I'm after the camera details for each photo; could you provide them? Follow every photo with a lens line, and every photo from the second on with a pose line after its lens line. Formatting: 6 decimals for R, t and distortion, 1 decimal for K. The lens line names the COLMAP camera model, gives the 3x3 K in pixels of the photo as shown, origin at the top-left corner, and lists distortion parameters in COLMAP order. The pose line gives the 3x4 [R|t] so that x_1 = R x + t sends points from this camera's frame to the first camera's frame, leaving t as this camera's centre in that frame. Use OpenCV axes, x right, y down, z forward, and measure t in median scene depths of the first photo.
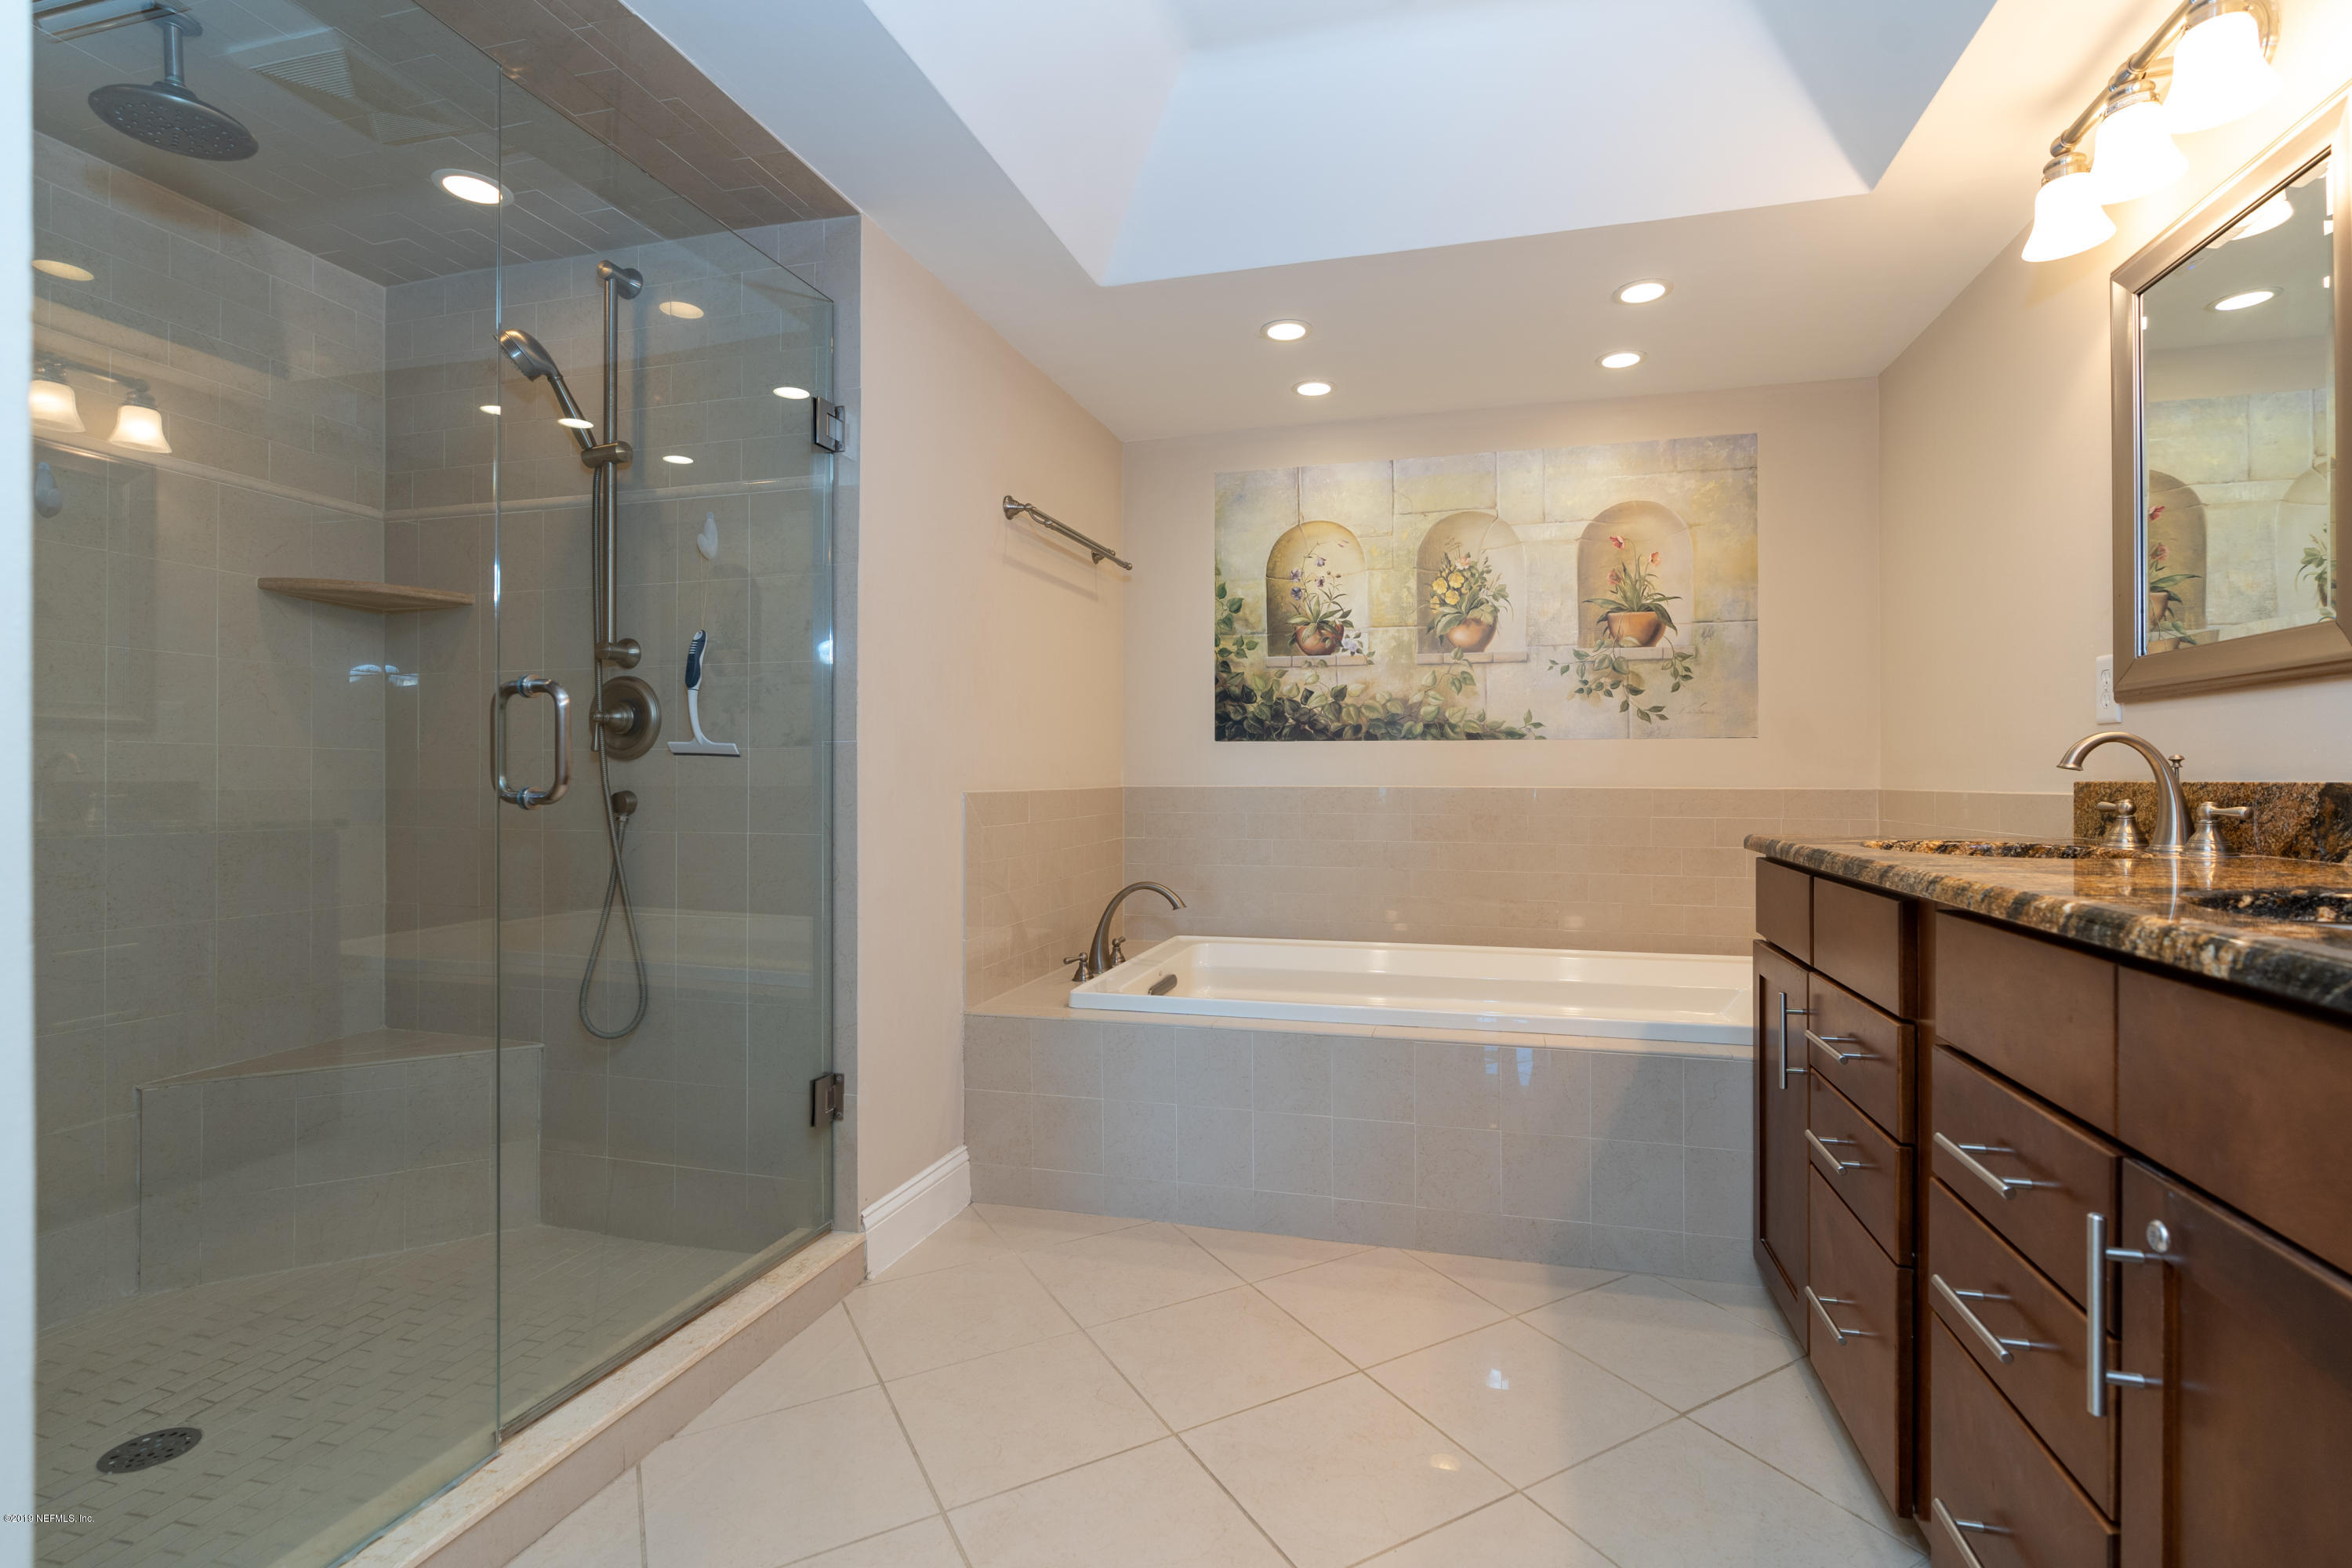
lens RADIAL K [[1046.1, 0, 1179.5], [0, 1046.1, 794.1], [0, 0, 1]] dist [-0.010423, 0.003225]
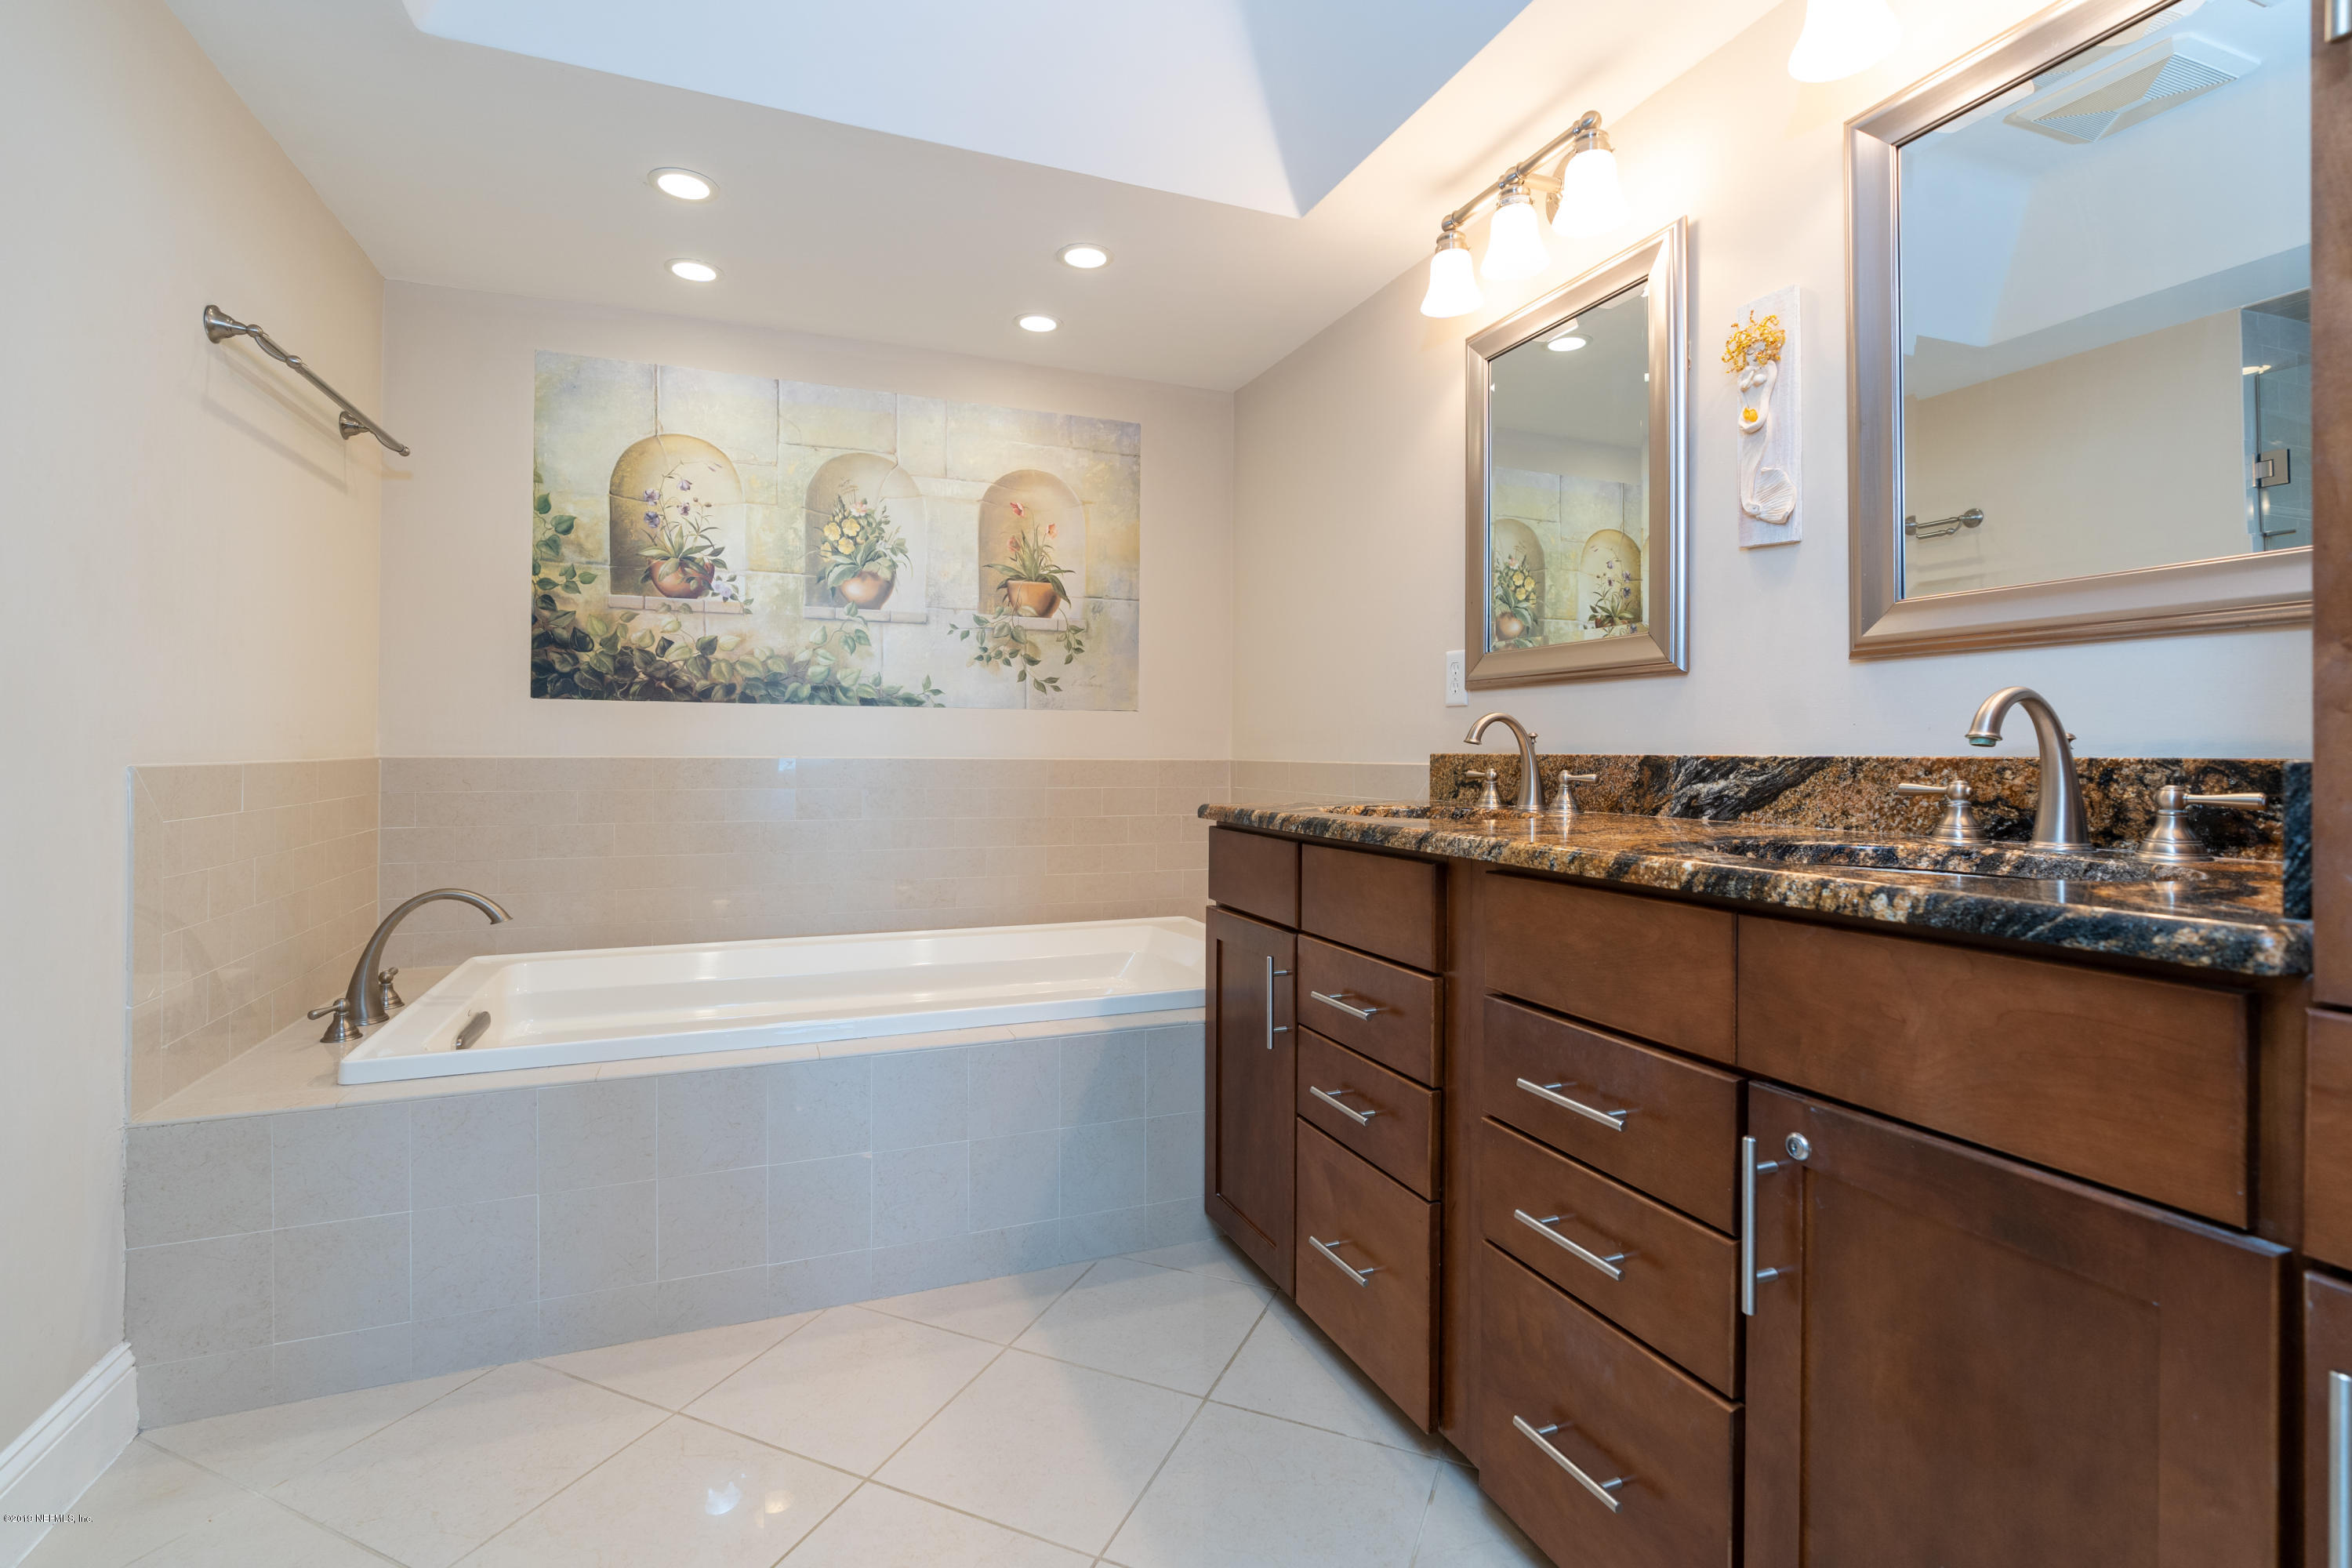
lens RADIAL K [[1083.8, 0, 1176.9], [0, 1083.8, 753.6], [0, 0, 1]] dist [-0.006860, 0.001466]
pose [[0.800486, 0.002323, 0.599347, -0.075861], [0.003767, 0.999953, -0.008907, -0.001183], [-0.599339, 0.009388, 0.800440, 0.099371]]
